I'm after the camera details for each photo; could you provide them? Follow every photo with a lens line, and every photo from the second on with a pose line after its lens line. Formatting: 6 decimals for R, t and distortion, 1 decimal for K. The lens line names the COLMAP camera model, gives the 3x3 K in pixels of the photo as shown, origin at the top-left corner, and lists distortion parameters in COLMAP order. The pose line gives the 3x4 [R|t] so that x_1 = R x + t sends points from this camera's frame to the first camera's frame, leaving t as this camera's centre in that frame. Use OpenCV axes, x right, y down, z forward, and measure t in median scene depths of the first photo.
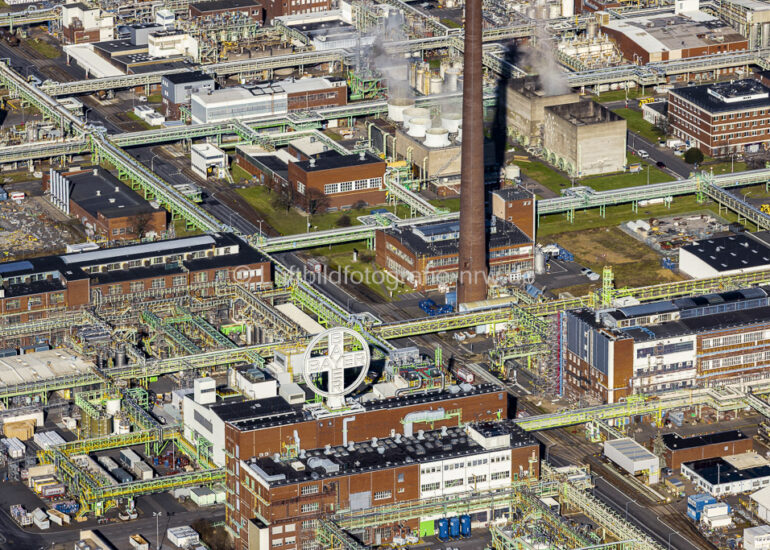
lens RADIAL K [[4167.9, 0, 385.0], [0, 4167.9, 275.0], [0, 0, 1]] dist [0.128087, 4.184754]
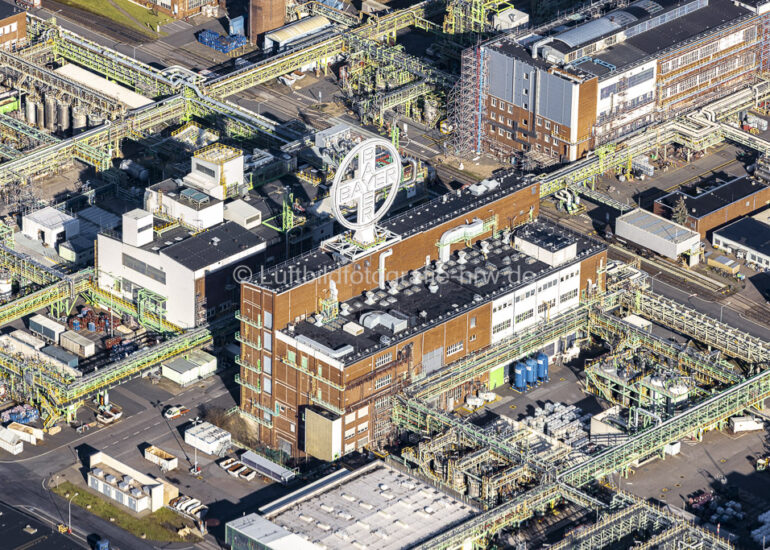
lens RADIAL K [[4332.5, 0, 385.0], [0, 4332.5, 275.0], [0, 0, 1]] dist [0.197477, -2.885684]
pose [[0.942297, -0.142517, 0.302929, -0.251397], [0.098768, 0.982932, 0.155205, -0.085745], [-0.319878, -0.116330, 0.940290, 0.245035]]
